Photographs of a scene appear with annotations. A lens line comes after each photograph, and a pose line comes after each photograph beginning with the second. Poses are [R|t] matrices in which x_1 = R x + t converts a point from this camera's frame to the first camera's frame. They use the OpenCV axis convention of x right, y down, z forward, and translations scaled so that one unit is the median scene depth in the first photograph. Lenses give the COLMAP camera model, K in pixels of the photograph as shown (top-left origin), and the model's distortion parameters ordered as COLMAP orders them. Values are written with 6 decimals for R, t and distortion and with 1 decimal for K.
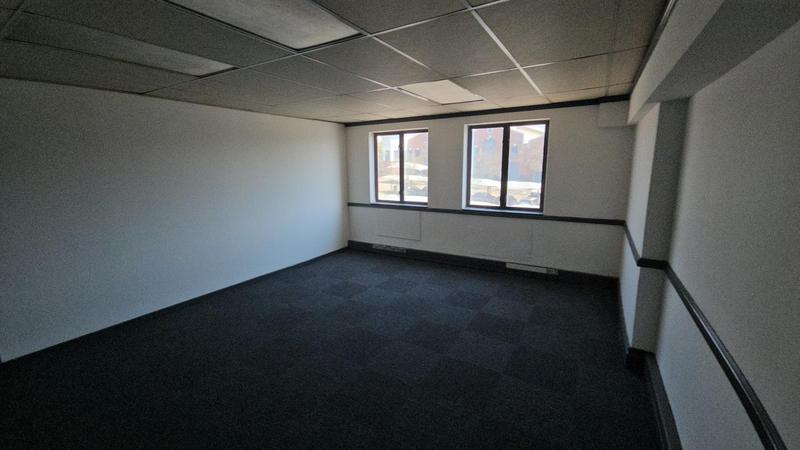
lens RADIAL K [[326.3, 0, 393.4], [0, 326.3, 222.3], [0, 0, 1]] dist [0.014121, -0.008378]
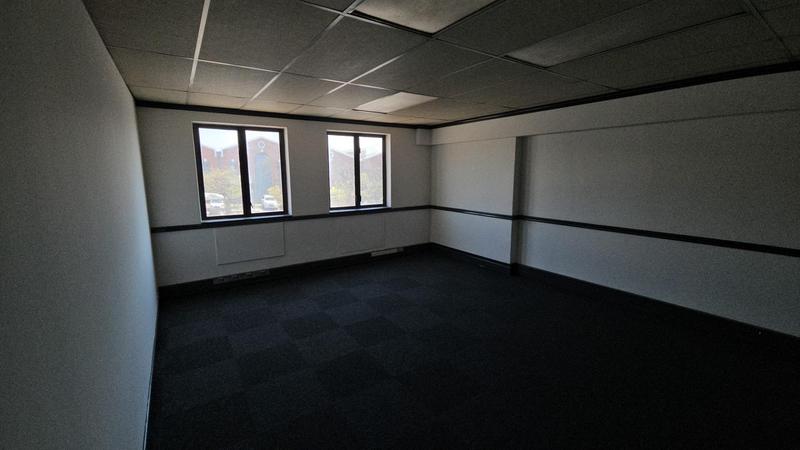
lens RADIAL K [[326.3, 0, 393.4], [0, 326.3, 222.3], [0, 0, 1]] dist [0.014121, -0.008378]
pose [[0.422153, -0.138443, 0.895891, -0.618285], [0.155450, 0.984687, 0.078915, -0.059658], [-0.893097, 0.105952, 0.437209, 0.379069]]
